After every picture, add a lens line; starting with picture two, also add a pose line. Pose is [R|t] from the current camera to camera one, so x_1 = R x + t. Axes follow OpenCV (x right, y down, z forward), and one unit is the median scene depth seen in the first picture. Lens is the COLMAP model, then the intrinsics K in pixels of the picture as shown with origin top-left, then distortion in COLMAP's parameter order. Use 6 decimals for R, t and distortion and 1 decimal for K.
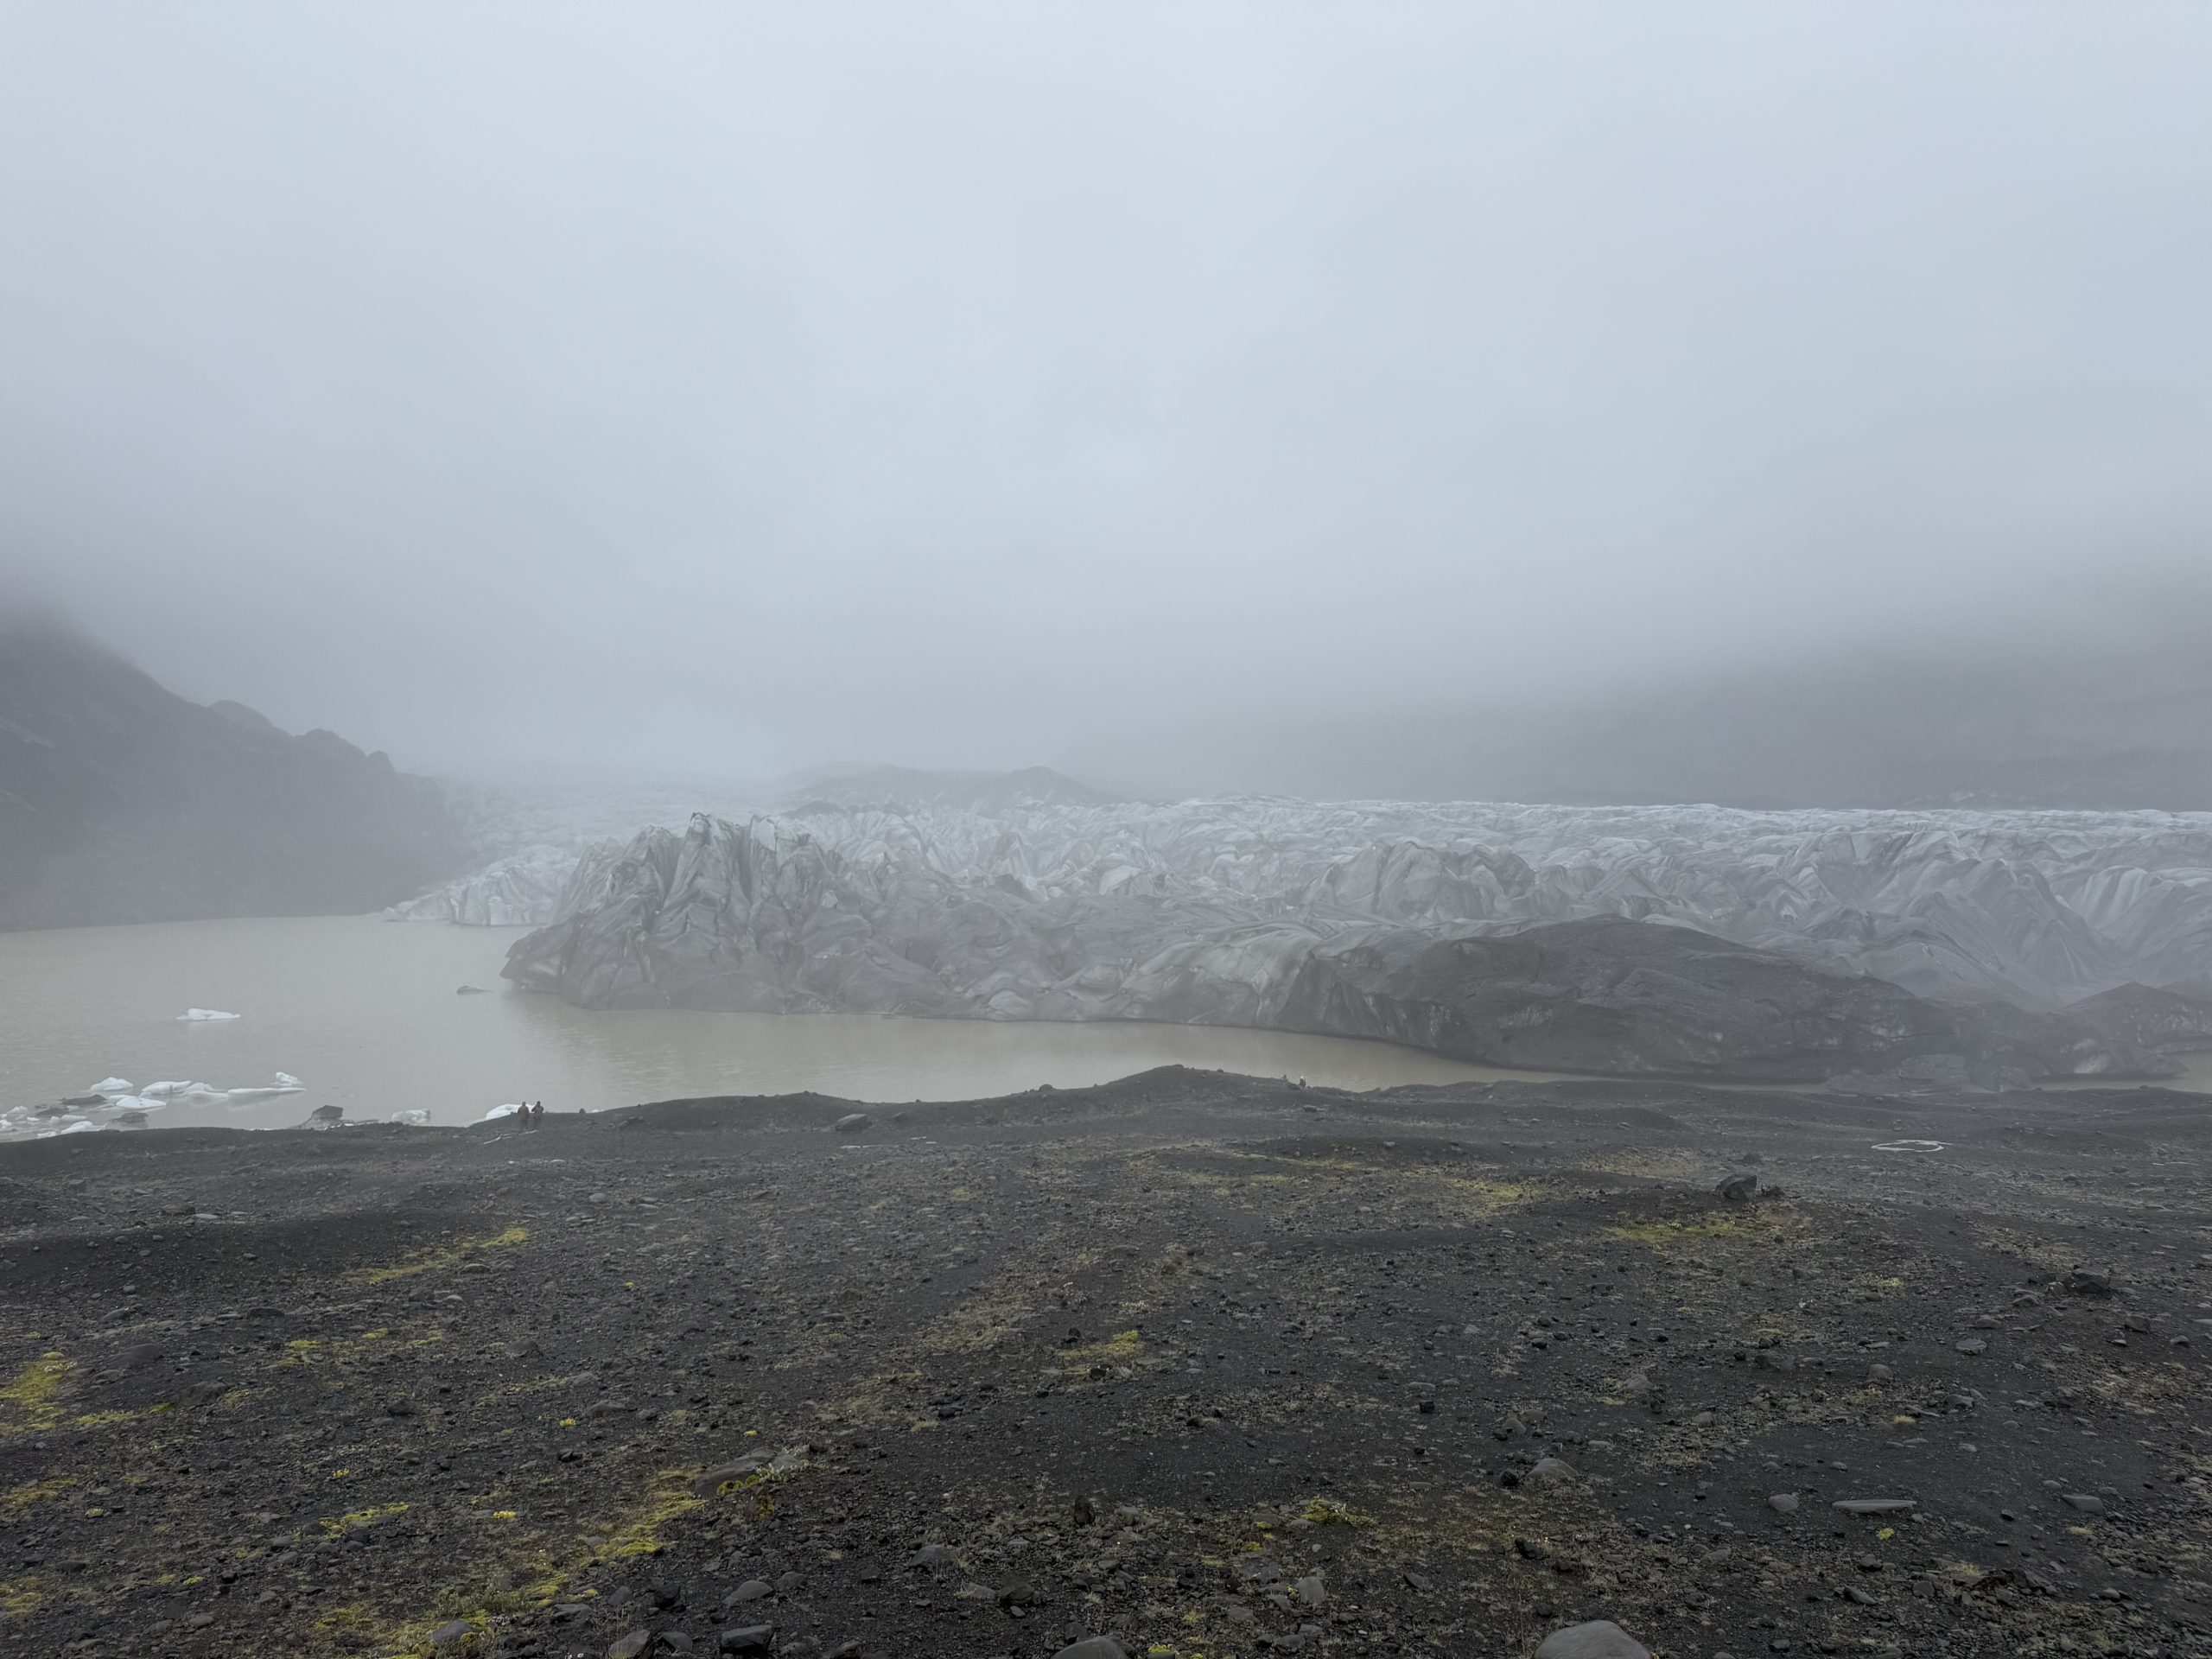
lens RADIAL K [[1558.1, 0, 1108.7], [0, 1558.1, 835.0], [0, 0, 1]] dist [-0.002602, -0.000396]
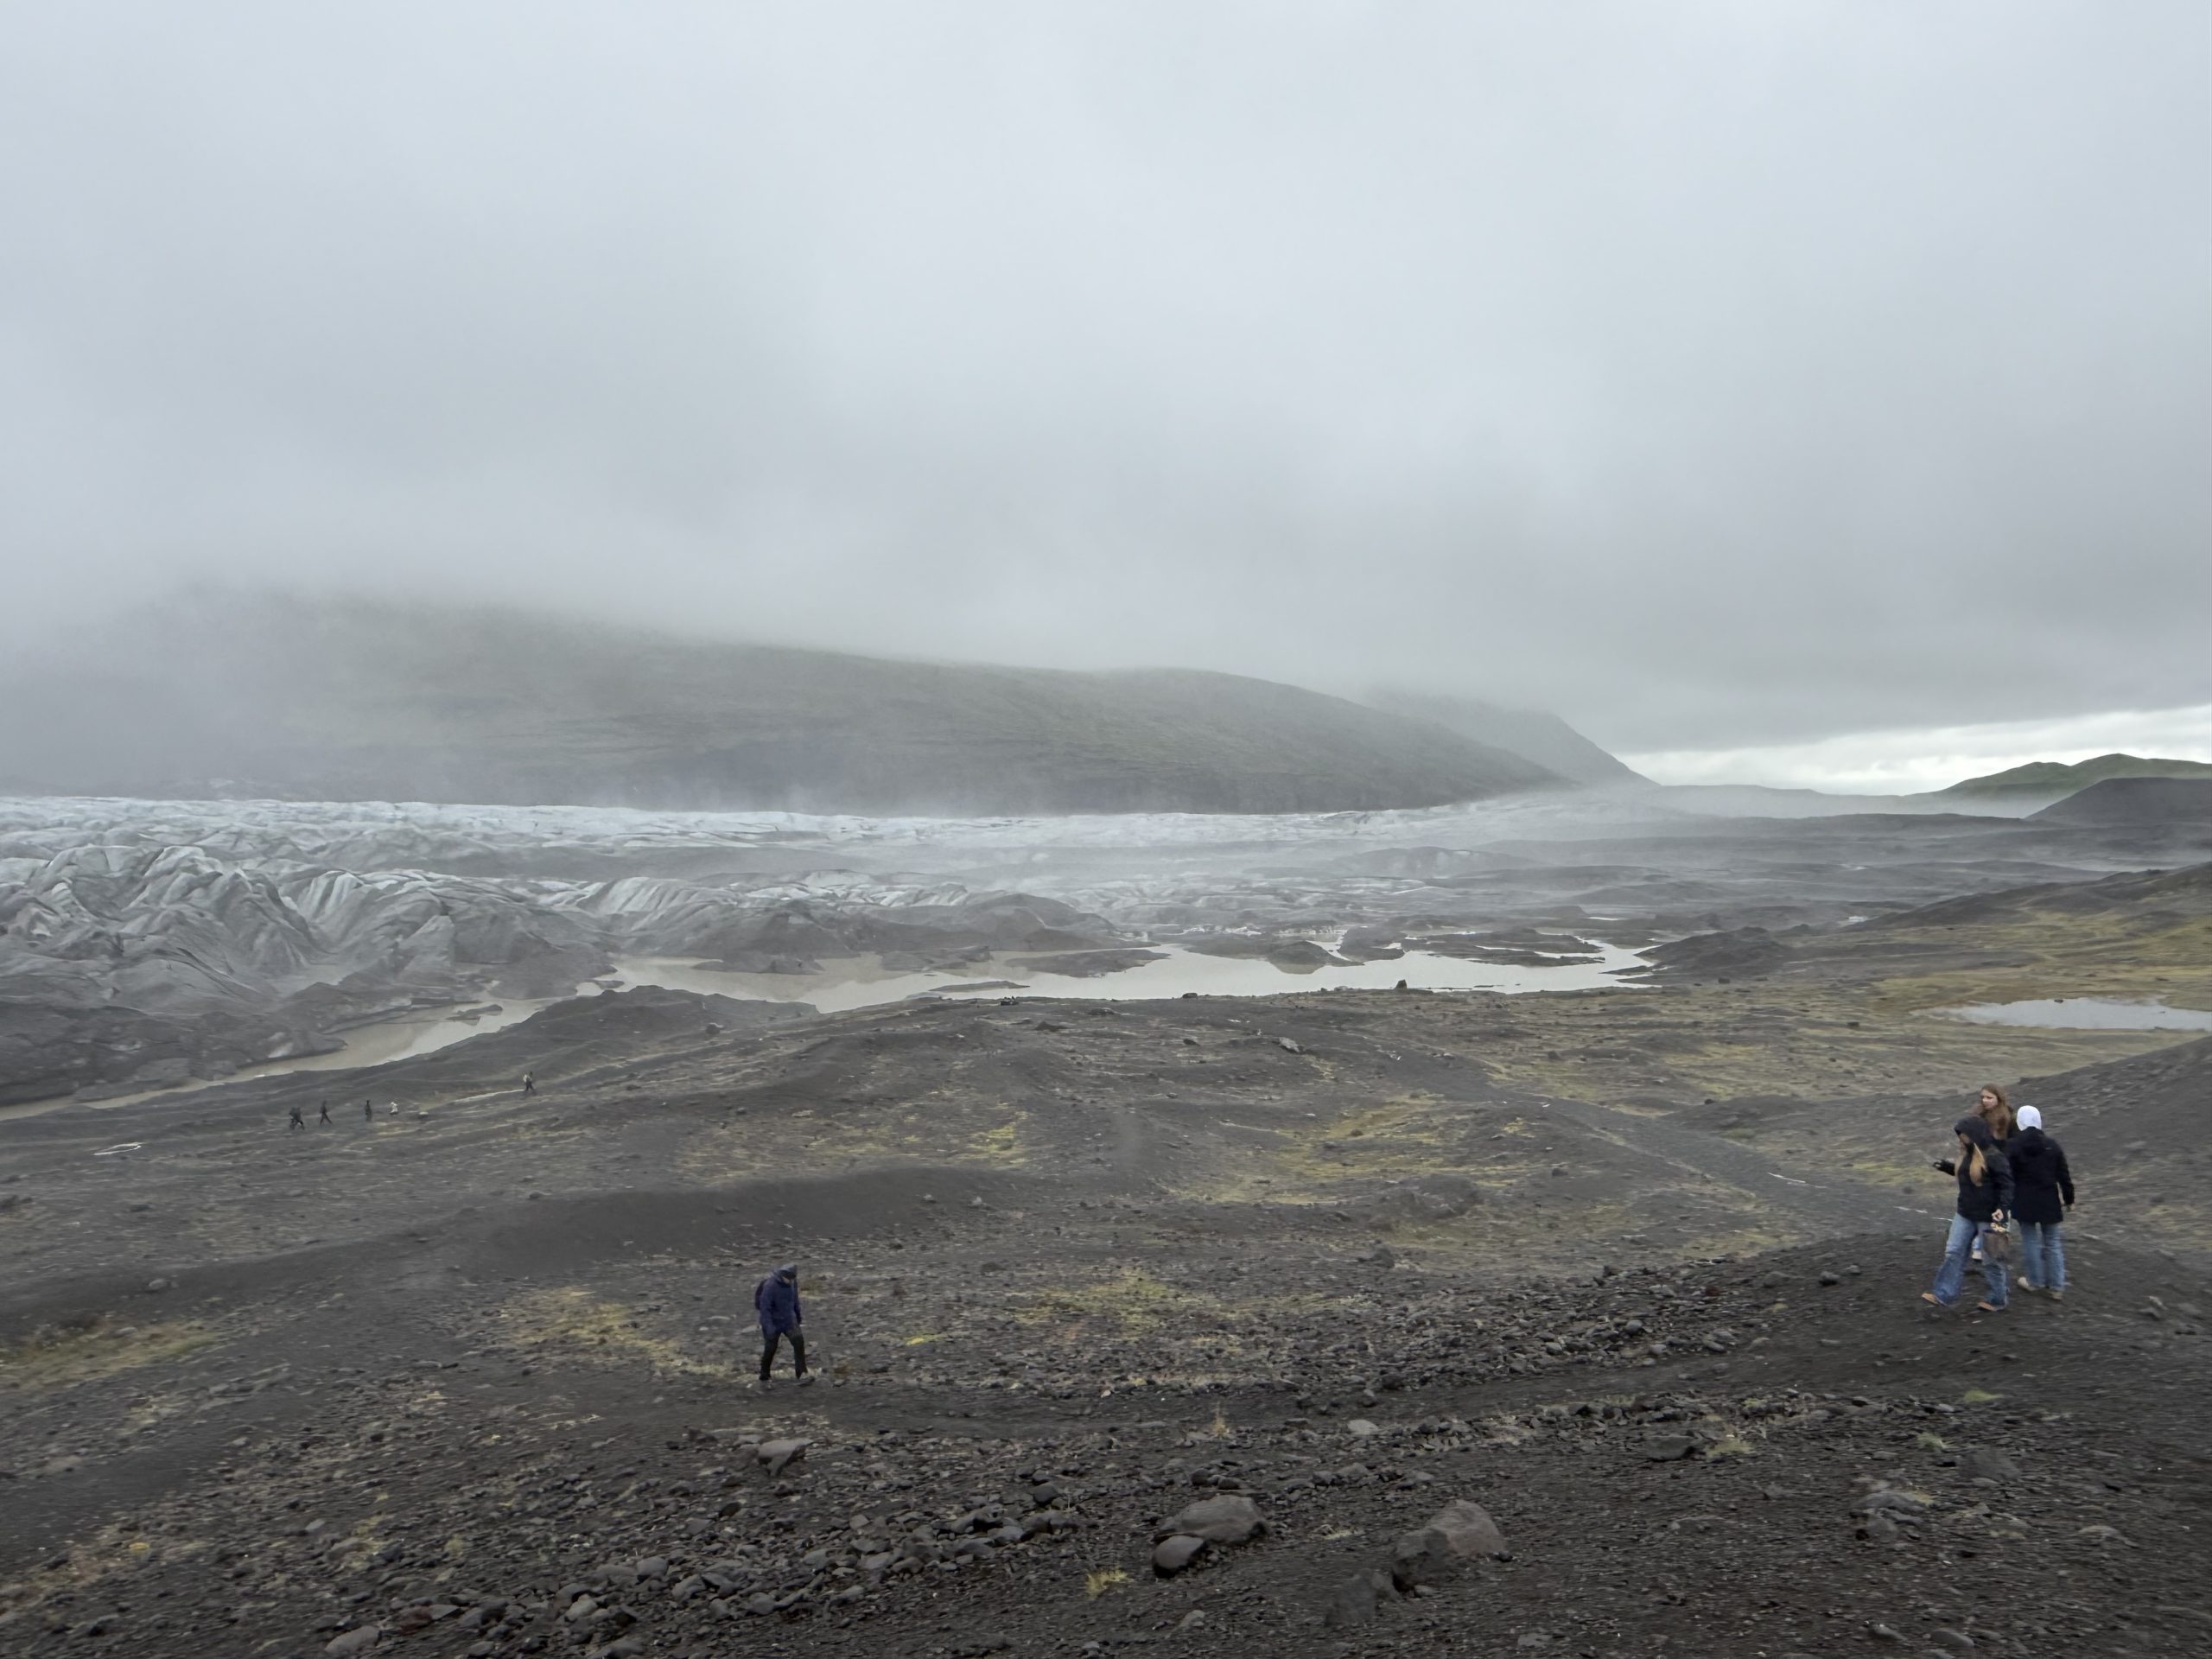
lens RADIAL K [[1473.2, 0, 1108.1], [0, 1473.2, 829.3], [0, 0, 1]] dist [0.003916, -0.000223]
pose [[0.509156, -0.017537, 0.860496, -0.075962], [-0.000946, 0.999780, 0.020935, -0.044453], [-0.860674, -0.011473, 0.509028, -0.179770]]
